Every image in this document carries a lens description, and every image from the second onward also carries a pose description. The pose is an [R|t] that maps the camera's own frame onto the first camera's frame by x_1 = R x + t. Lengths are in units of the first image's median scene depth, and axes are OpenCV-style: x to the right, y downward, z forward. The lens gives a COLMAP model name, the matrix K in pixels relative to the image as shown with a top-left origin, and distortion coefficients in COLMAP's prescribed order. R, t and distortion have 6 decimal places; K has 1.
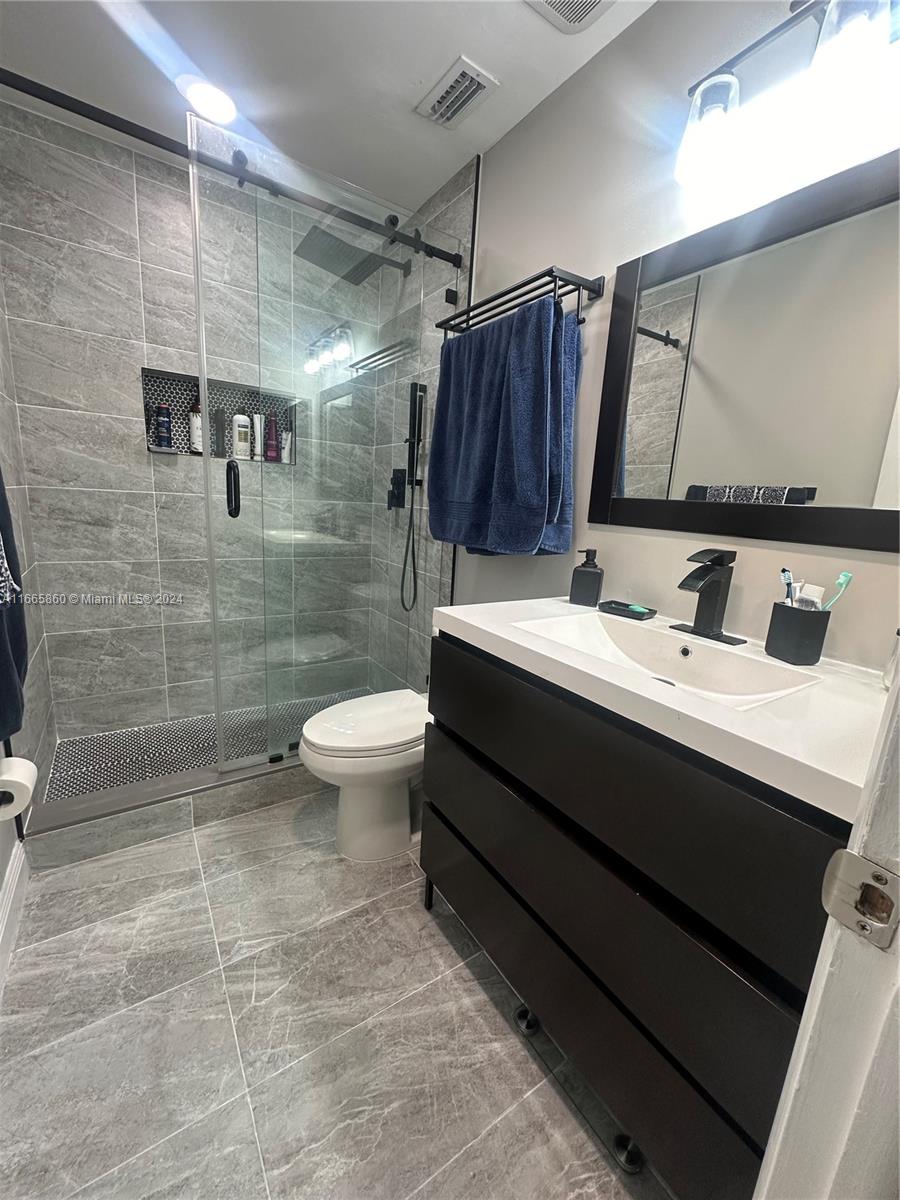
lens RADIAL K [[477.5, 0, 450.5], [0, 477.5, 599.9], [0, 0, 1]] dist [-0.004535, 0.000610]
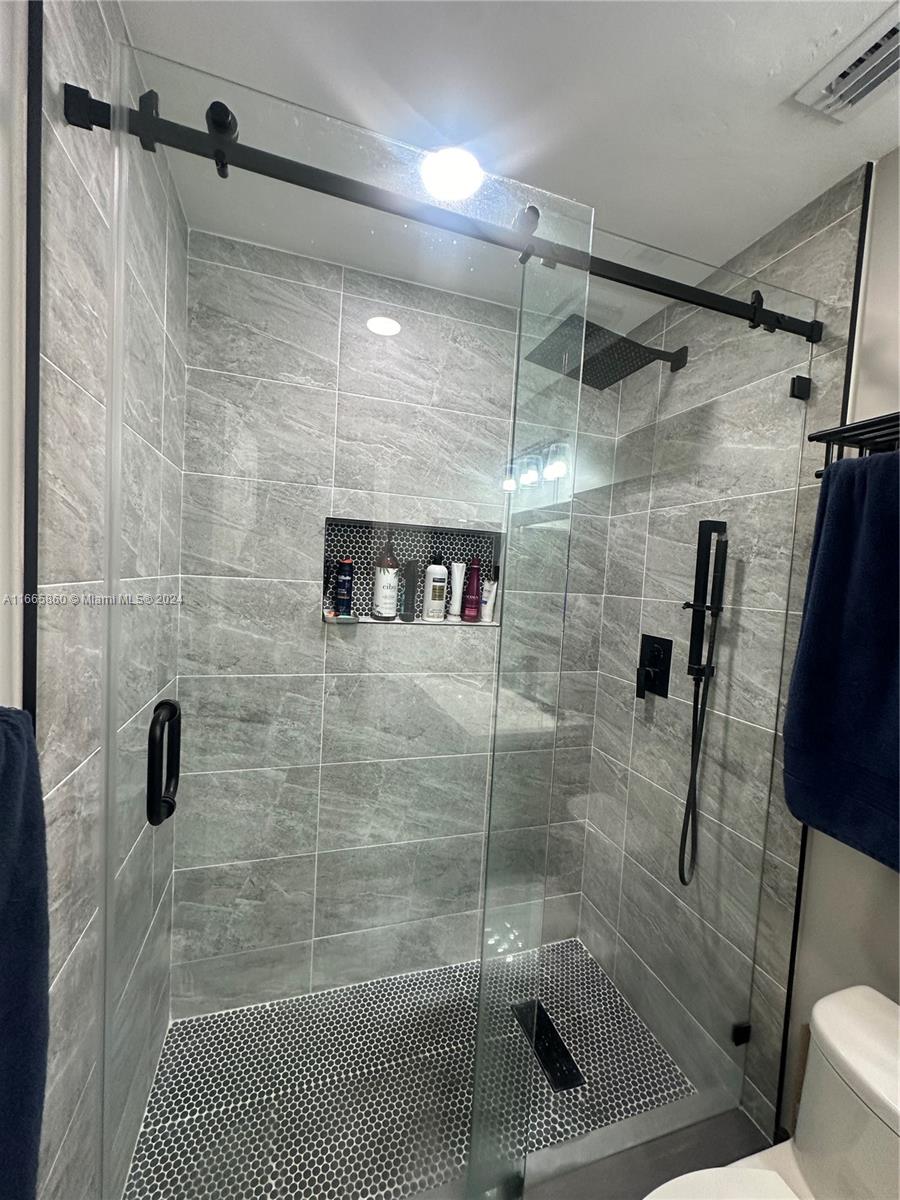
lens RADIAL K [[477.5, 0, 449.0], [0, 477.5, 600.7], [0, 0, 1]] dist [-0.004535, 0.000610]
pose [[0.960770, 0.009481, -0.277183, -0.229840], [-0.056346, 0.985246, -0.161606, -0.229298], [0.271561, 0.170884, 0.947129, 0.328026]]
